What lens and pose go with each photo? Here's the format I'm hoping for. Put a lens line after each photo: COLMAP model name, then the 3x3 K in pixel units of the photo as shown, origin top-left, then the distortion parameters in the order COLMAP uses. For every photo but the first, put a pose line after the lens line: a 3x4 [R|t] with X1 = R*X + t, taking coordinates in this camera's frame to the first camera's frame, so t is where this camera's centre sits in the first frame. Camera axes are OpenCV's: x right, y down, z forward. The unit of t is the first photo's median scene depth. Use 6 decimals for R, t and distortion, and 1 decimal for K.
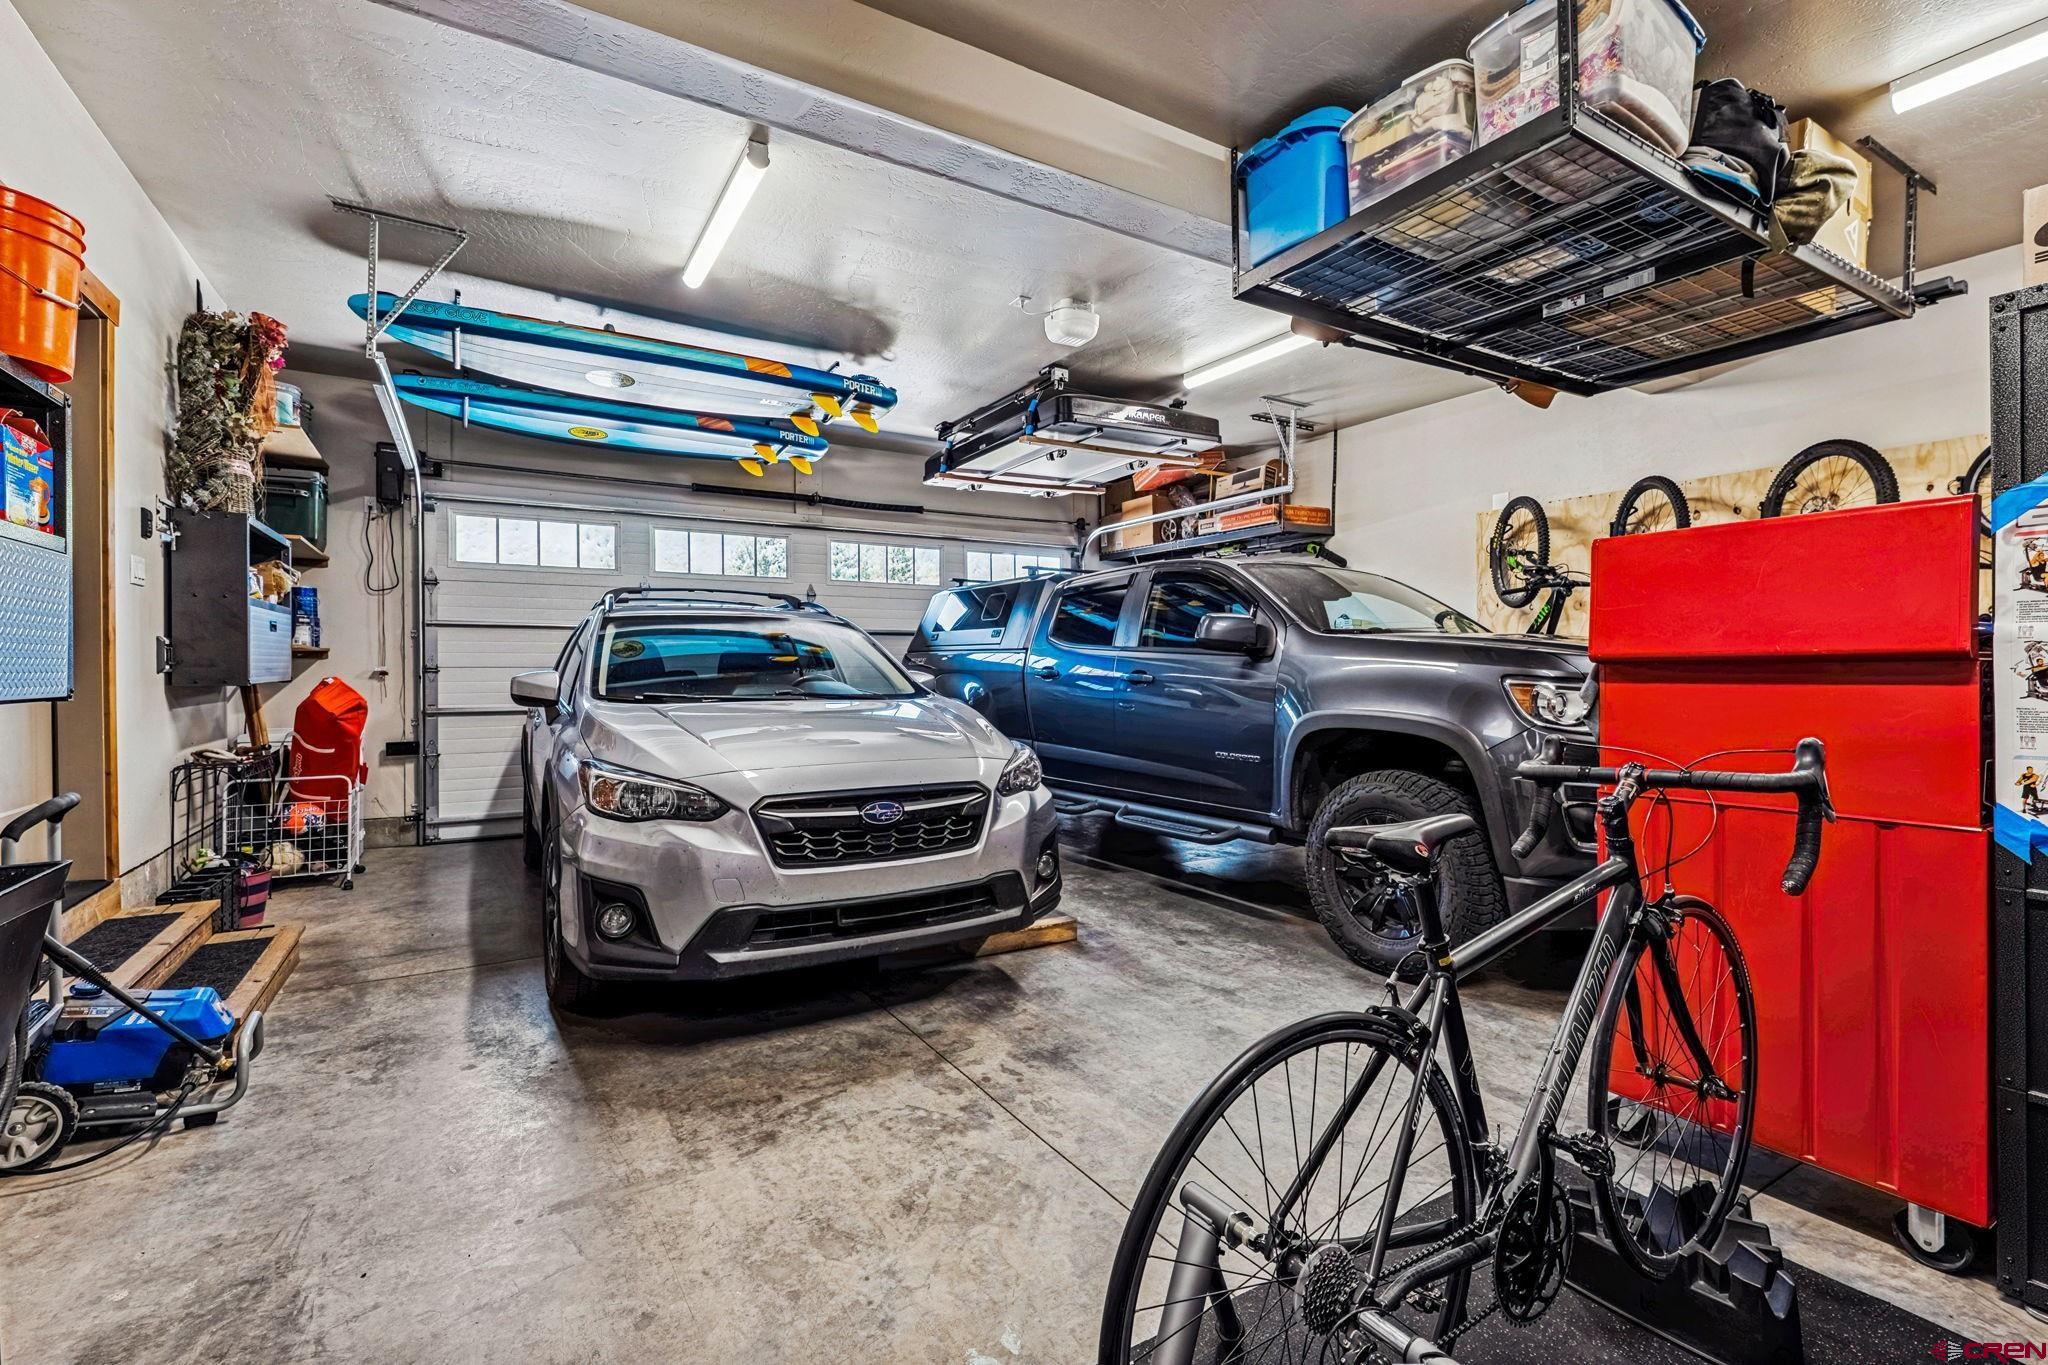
lens RADIAL K [[839.7, 0, 1011.1], [0, 839.7, 669.1], [0, 0, 1]] dist [0.000416, 0.000196]
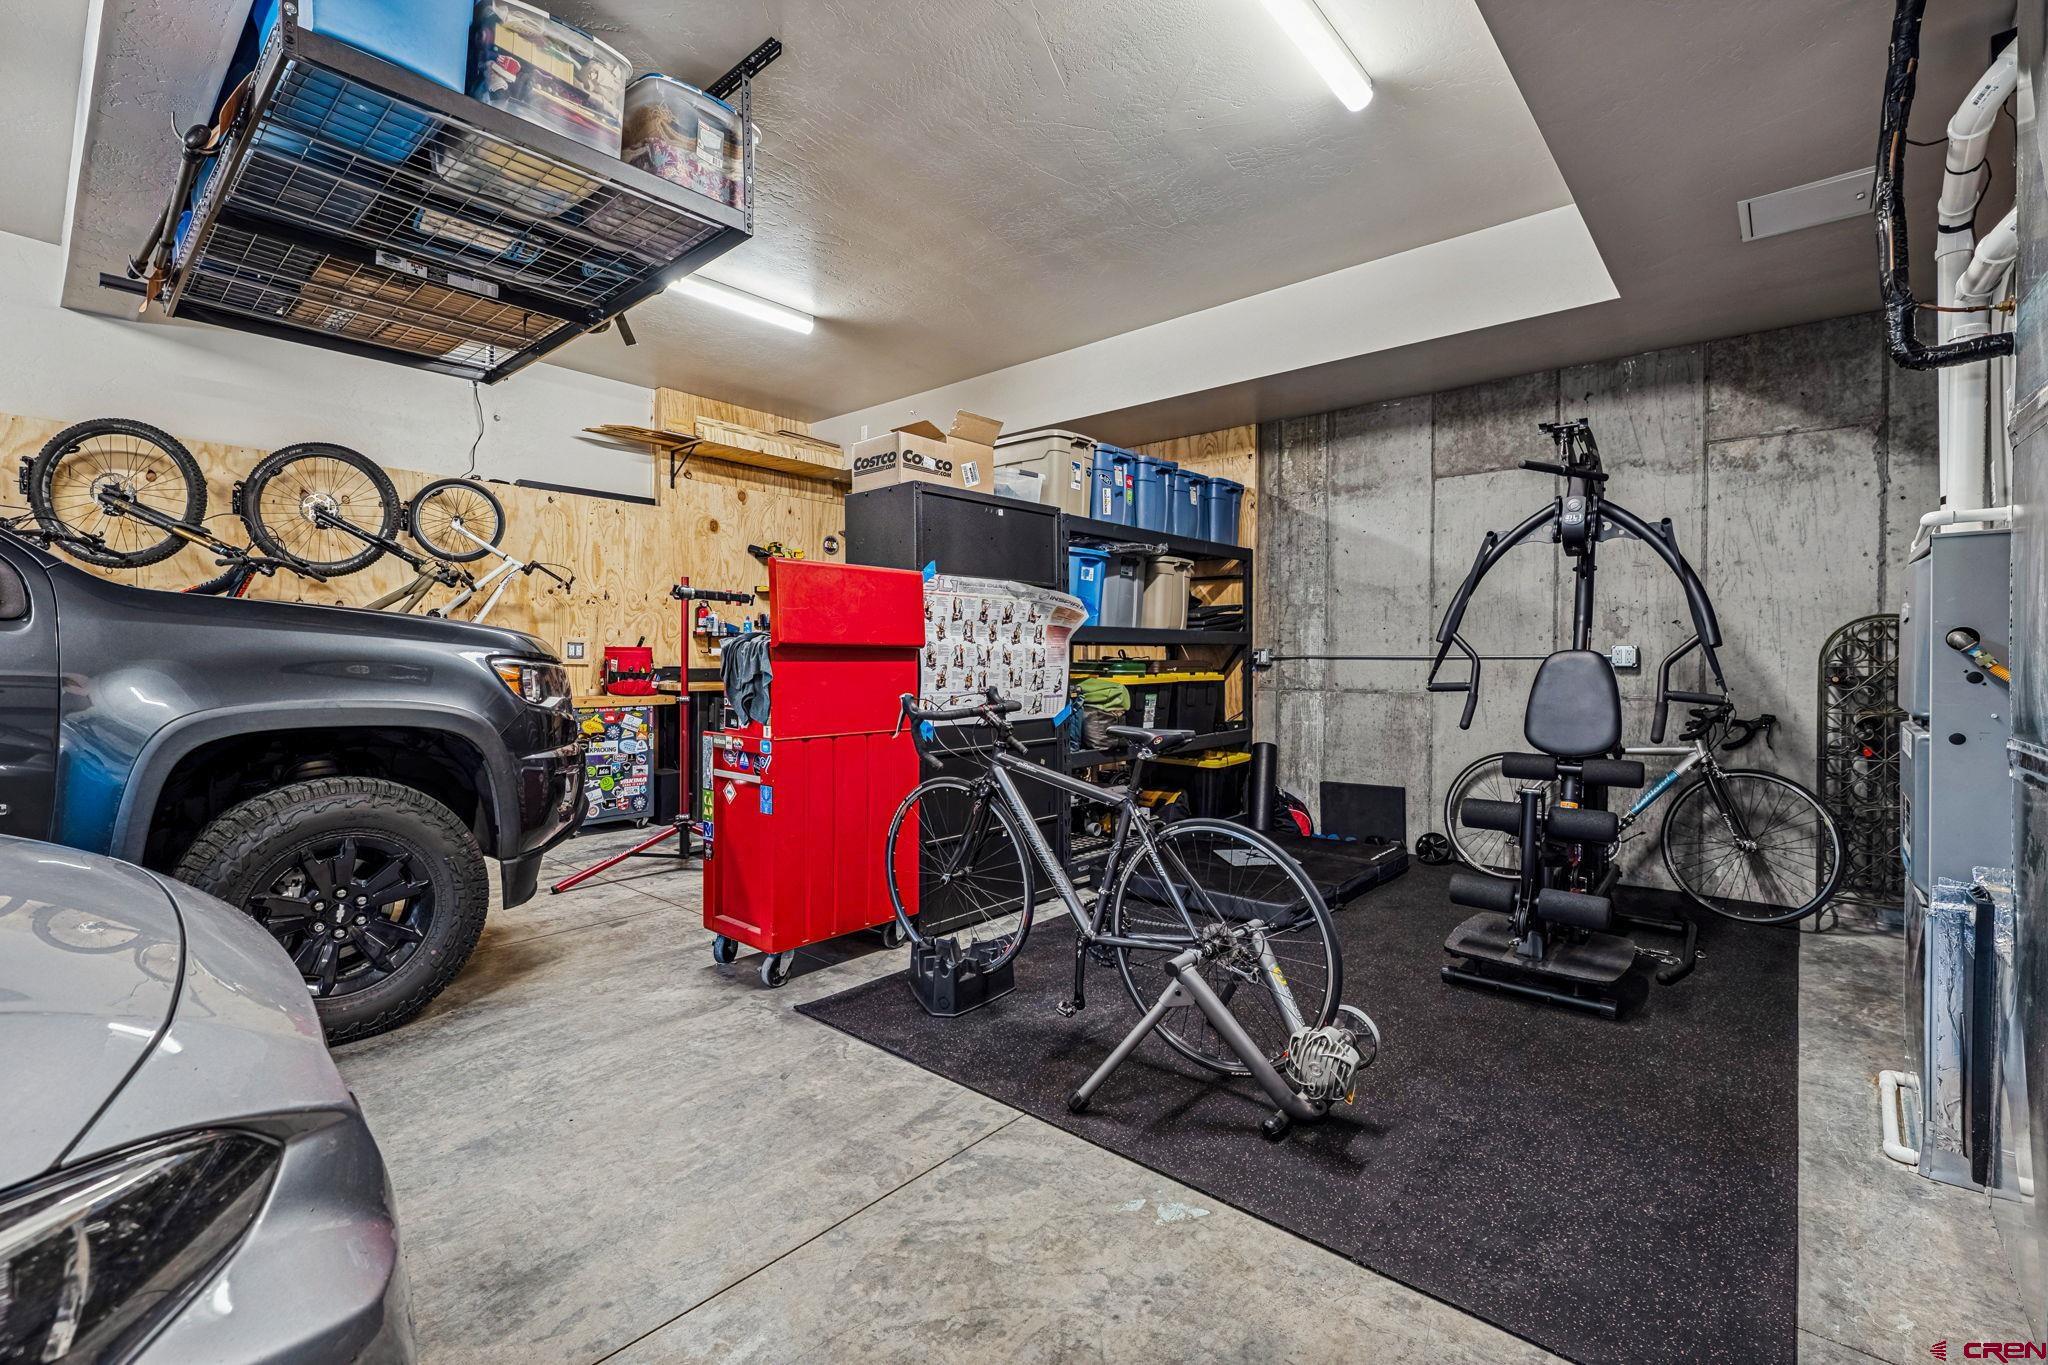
lens RADIAL K [[839.7, 0, 1011.1], [0, 839.7, 669.1], [0, 0, 1]] dist [0.000416, 0.000196]
pose [[-0.245016, -0.007199, 0.969492, -0.482404], [-0.007440, 0.999957, 0.005544, 0.012365], [-0.969490, -0.005855, -0.245059, 0.635059]]
